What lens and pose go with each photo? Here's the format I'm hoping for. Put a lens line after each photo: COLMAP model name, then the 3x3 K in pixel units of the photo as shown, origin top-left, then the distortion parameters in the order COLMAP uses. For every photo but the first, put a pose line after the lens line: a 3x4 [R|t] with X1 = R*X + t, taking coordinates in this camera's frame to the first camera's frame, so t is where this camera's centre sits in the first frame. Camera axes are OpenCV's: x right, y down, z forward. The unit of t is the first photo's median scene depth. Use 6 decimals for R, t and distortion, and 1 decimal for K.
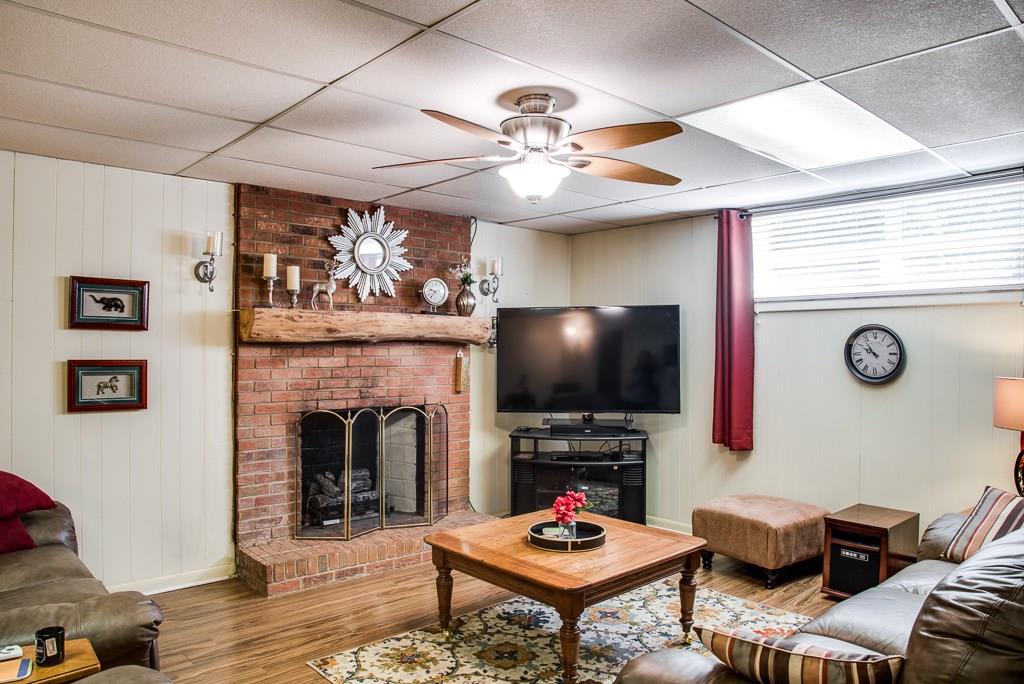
lens RADIAL K [[725.8, 0, 510.6], [0, 725.8, 347.8], [0, 0, 1]] dist [-0.036524, 0.005831]
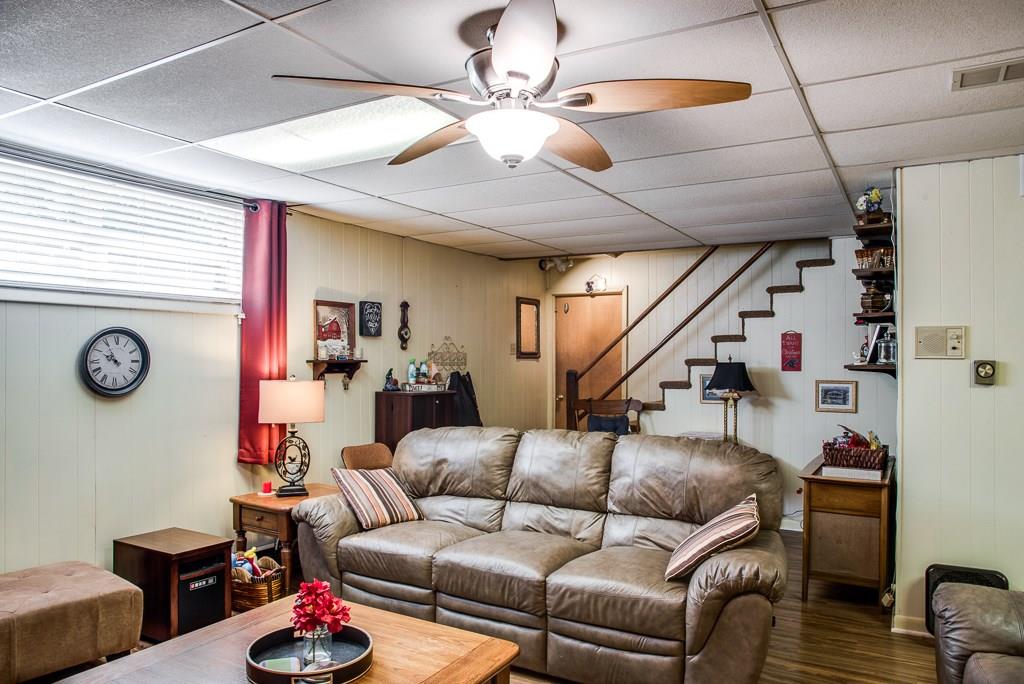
lens RADIAL K [[725.8, 0, 511.0], [0, 725.8, 339.9], [0, 0, 1]] dist [-0.036524, 0.005831]
pose [[-0.308214, 0.011679, 0.951245, -0.459020], [-0.009363, 0.999839, -0.015310, -0.008620], [-0.951271, -0.013625, -0.308055, 0.817607]]
